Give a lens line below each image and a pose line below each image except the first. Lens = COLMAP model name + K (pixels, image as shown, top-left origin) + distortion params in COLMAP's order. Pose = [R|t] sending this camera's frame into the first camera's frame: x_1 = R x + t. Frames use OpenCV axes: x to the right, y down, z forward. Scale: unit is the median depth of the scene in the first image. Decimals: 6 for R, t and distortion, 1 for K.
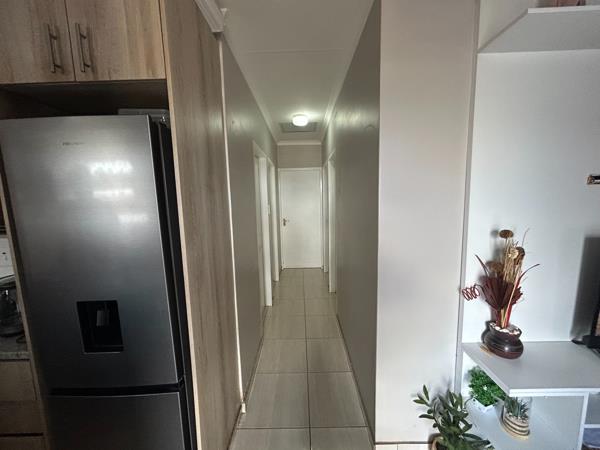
lens RADIAL K [[243.3, 0, 301.2], [0, 243.3, 223.4], [0, 0, 1]] dist [0.002033, -0.000787]
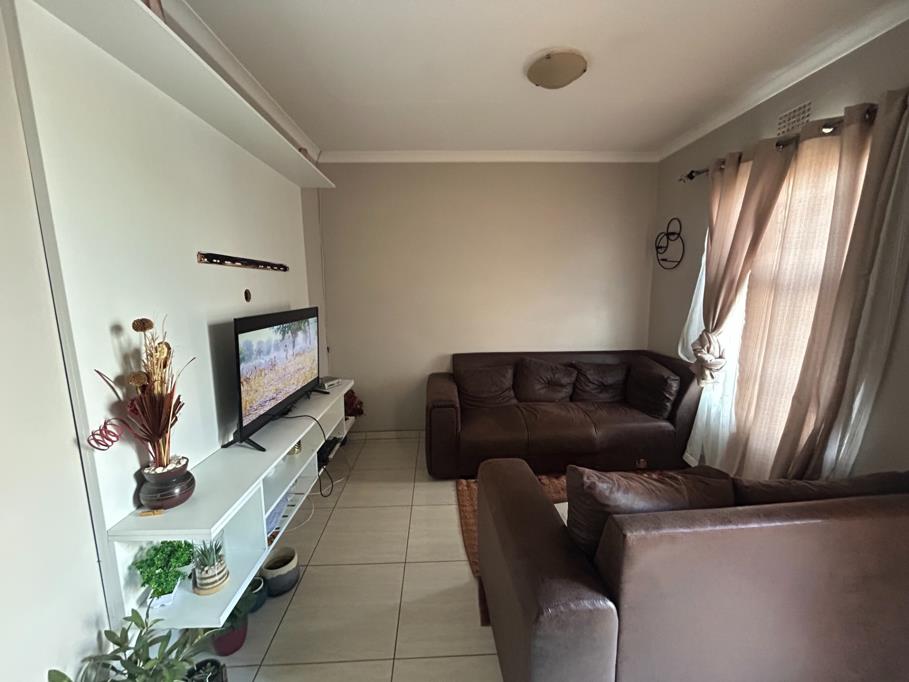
lens RADIAL K [[368.6, 0, 454.5], [0, 368.6, 341.1], [0, 0, 1]] dist [0.002033, -0.000787]
pose [[-0.048689, -0.117174, 0.991917, -0.180649], [0.137241, 0.982891, 0.122844, 0.072904], [-0.989340, 0.142113, -0.031775, 0.188354]]
